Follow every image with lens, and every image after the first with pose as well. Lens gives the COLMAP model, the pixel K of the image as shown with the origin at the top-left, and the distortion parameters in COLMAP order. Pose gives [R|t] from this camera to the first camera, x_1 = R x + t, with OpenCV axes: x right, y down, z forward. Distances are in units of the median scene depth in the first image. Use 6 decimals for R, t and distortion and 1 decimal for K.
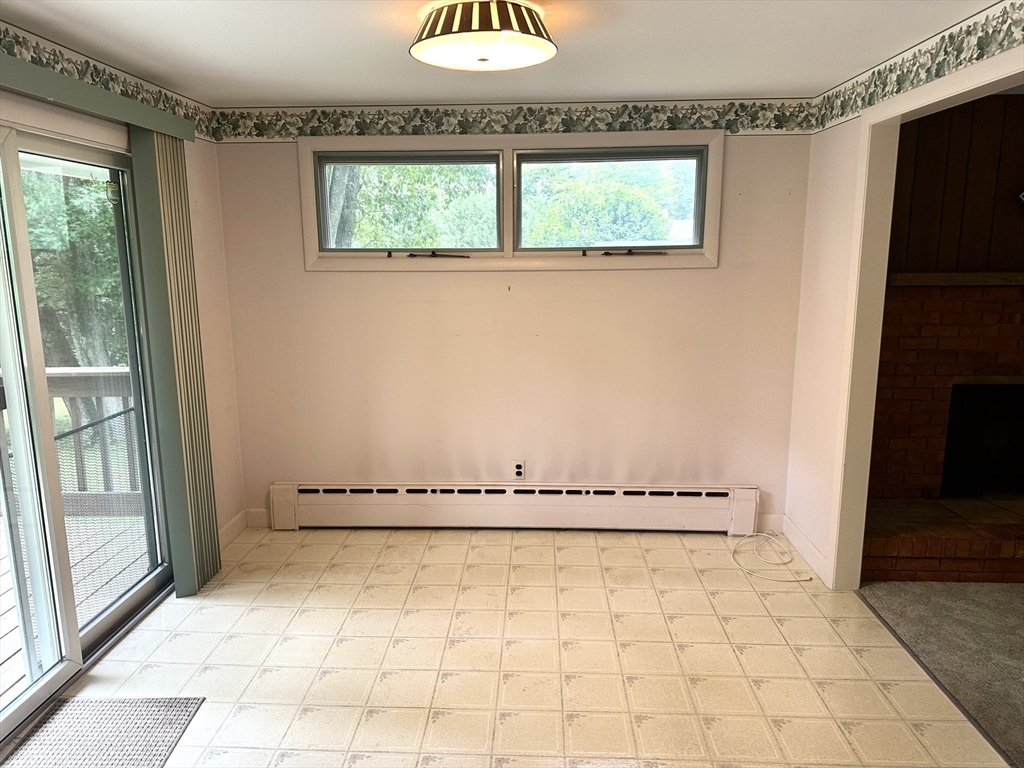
lens RADIAL K [[734.2, 0, 510.0], [0, 734.2, 385.3], [0, 0, 1]] dist [0.039948, -0.076498]
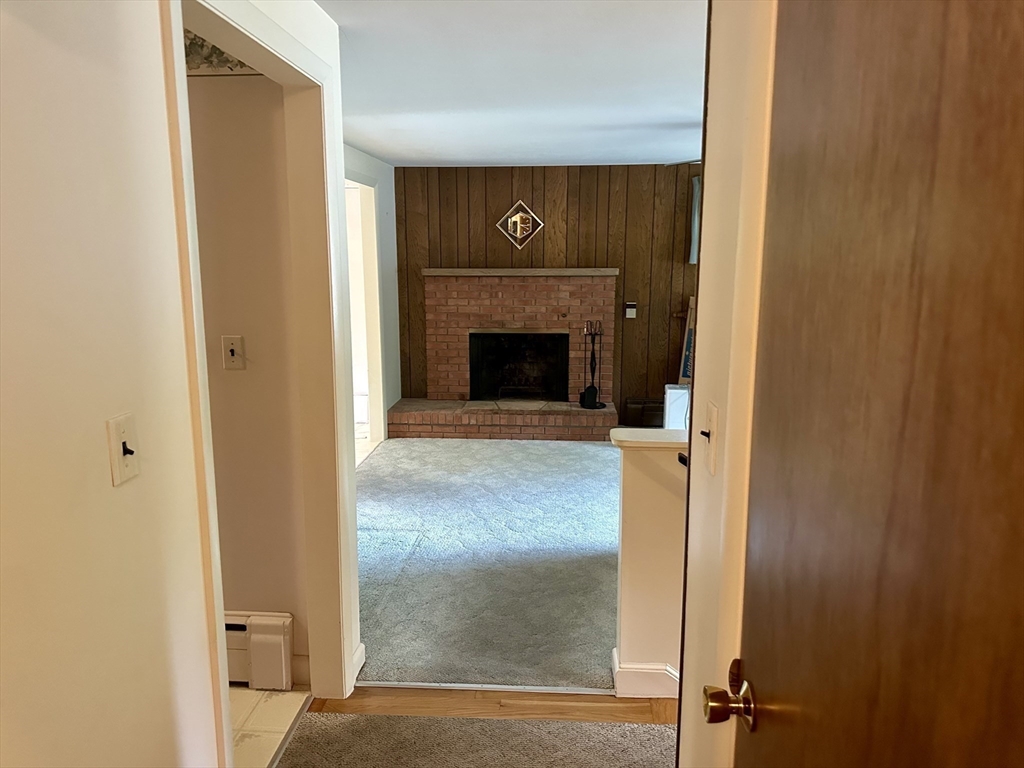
lens RADIAL K [[734.2, 0, 513.8], [0, 734.2, 383.8], [0, 0, 1]] dist [0.039948, -0.076498]
pose [[0.999767, 0.008971, -0.019614, 0.762038], [-0.009115, 0.999932, -0.007245, 0.134102], [0.019548, 0.007422, 0.999781, -0.753522]]
